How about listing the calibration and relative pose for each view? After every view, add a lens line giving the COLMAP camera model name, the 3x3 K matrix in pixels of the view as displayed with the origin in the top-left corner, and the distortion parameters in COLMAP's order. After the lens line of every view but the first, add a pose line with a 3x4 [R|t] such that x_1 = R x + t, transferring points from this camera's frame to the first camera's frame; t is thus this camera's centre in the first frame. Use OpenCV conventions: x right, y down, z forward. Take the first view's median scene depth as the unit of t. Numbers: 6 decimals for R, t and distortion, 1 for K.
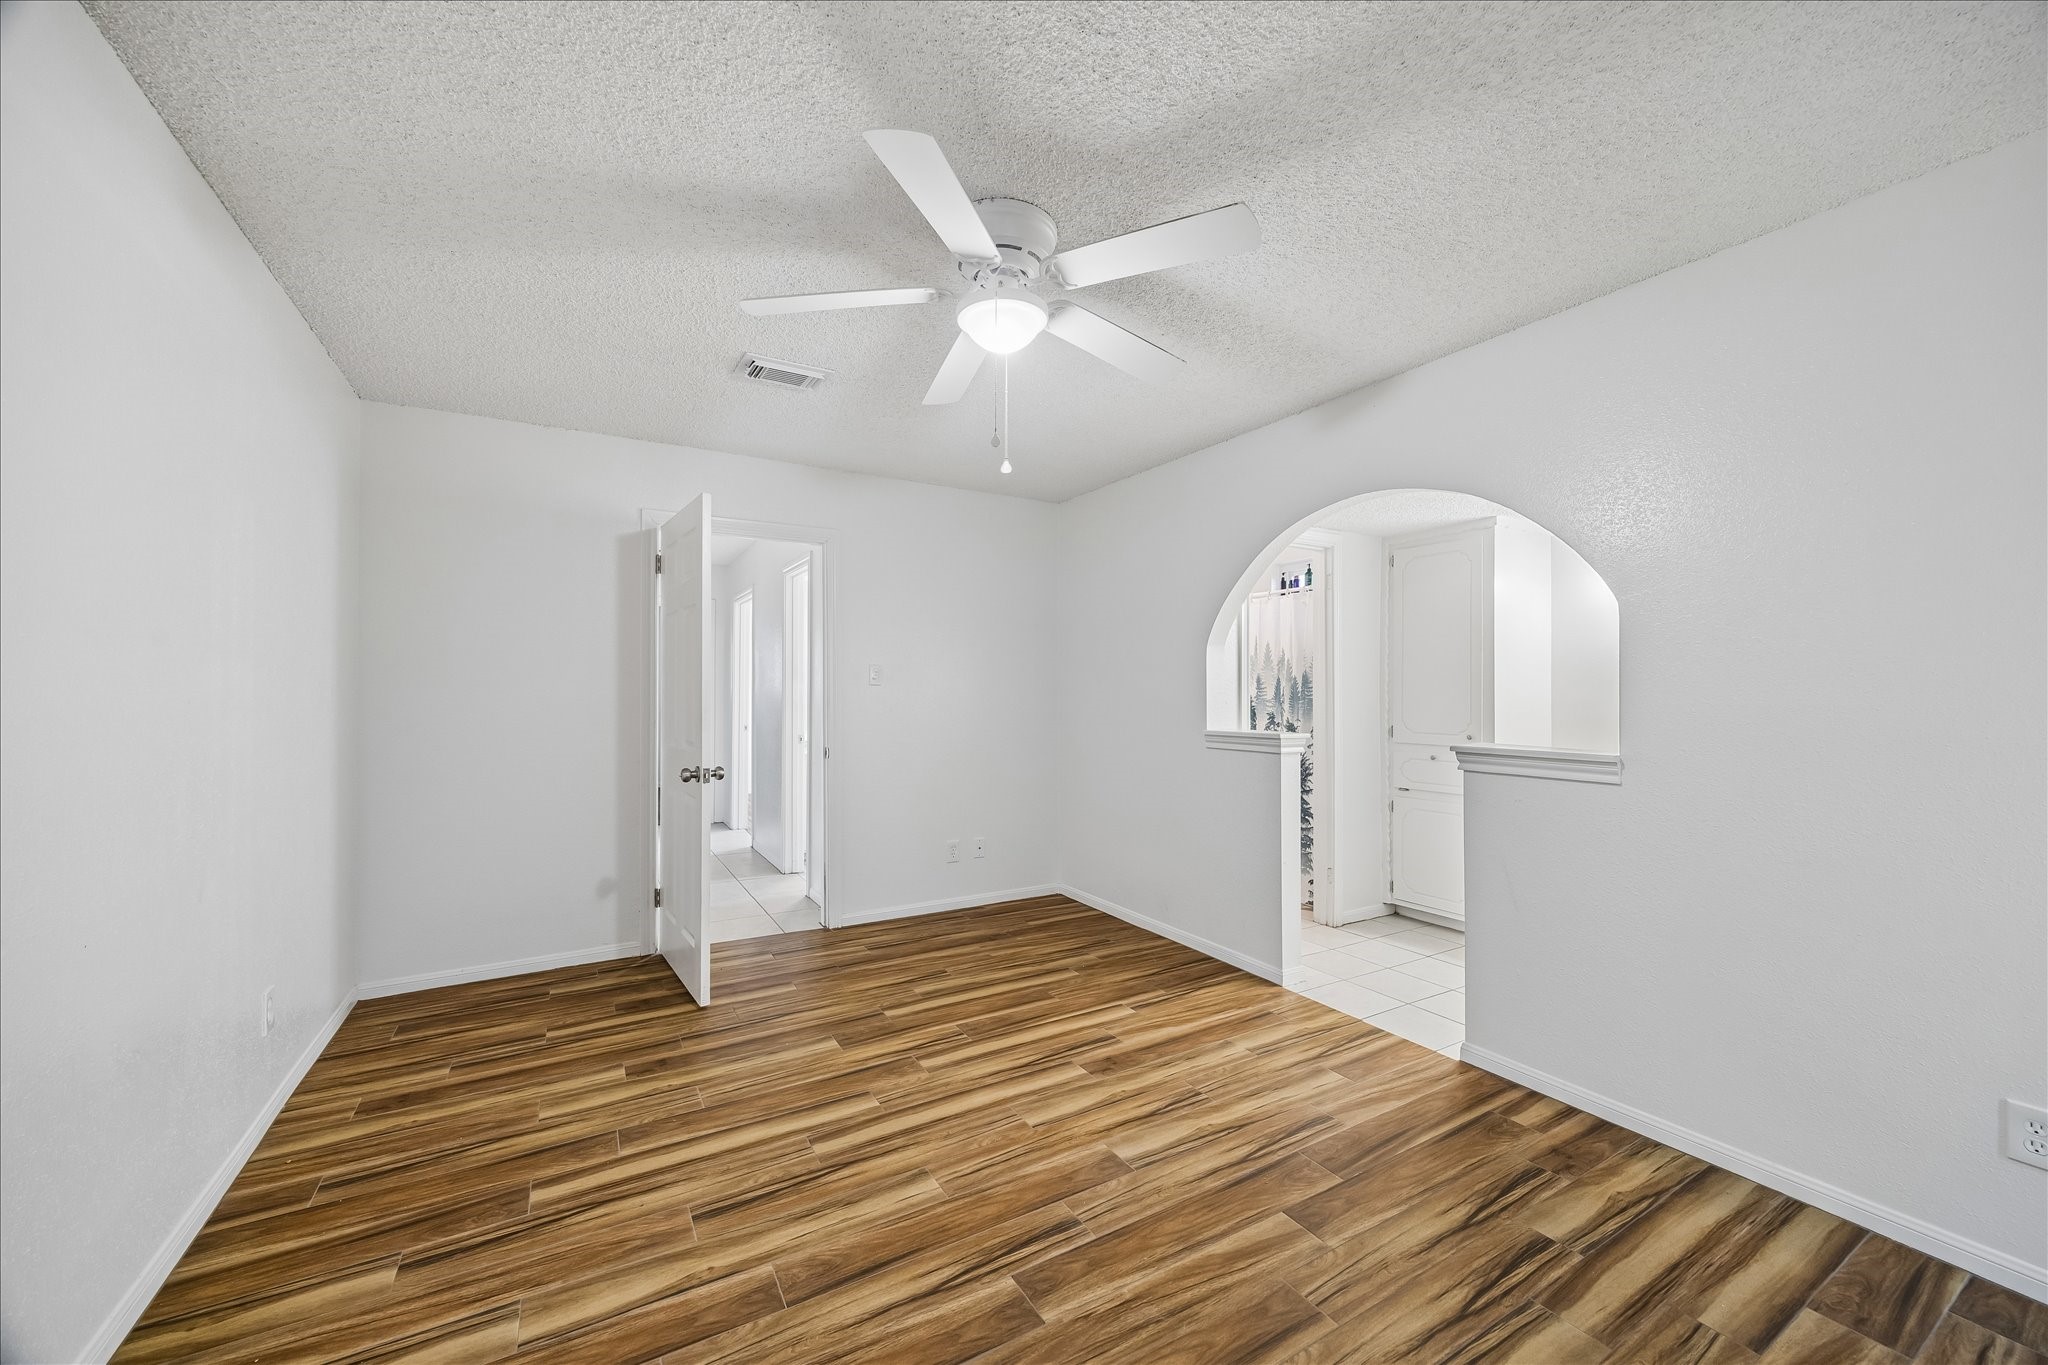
lens RADIAL K [[797.8, 0, 1024.0], [0, 797.8, 682.5], [0, 0, 1]] dist [0.000114, -0.000045]
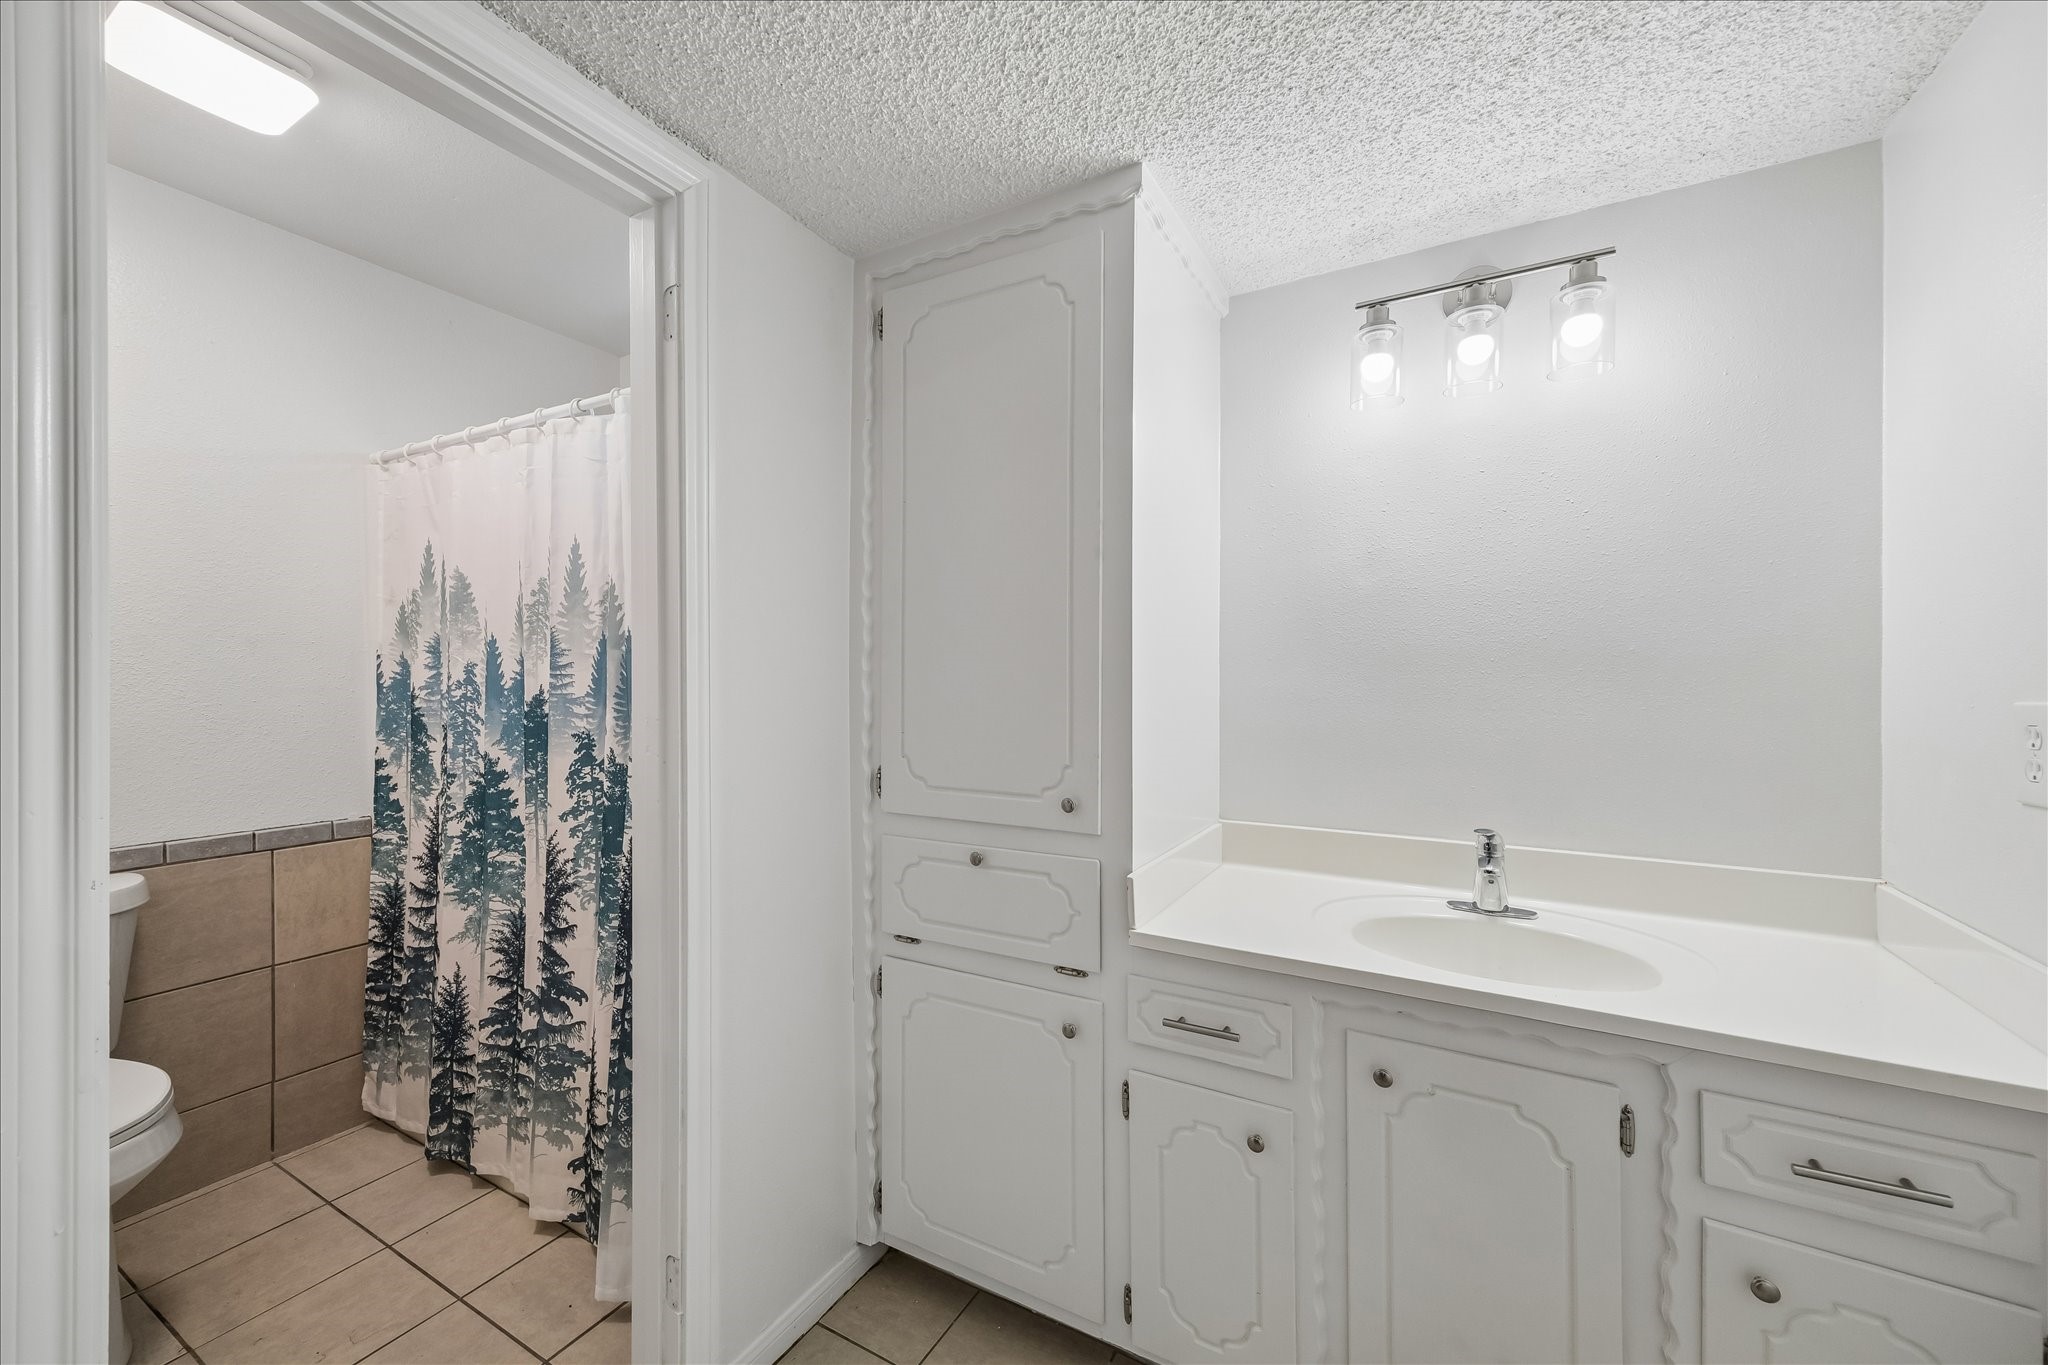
lens RADIAL K [[797.8, 0, 1024.0], [0, 797.8, 682.5], [0, 0, 1]] dist [0.000114, -0.000045]
pose [[0.860006, -0.008503, 0.510213, 0.329733], [-0.002236, 0.999789, 0.020432, 0.007207], [-0.510279, -0.018713, 0.859806, 0.646046]]
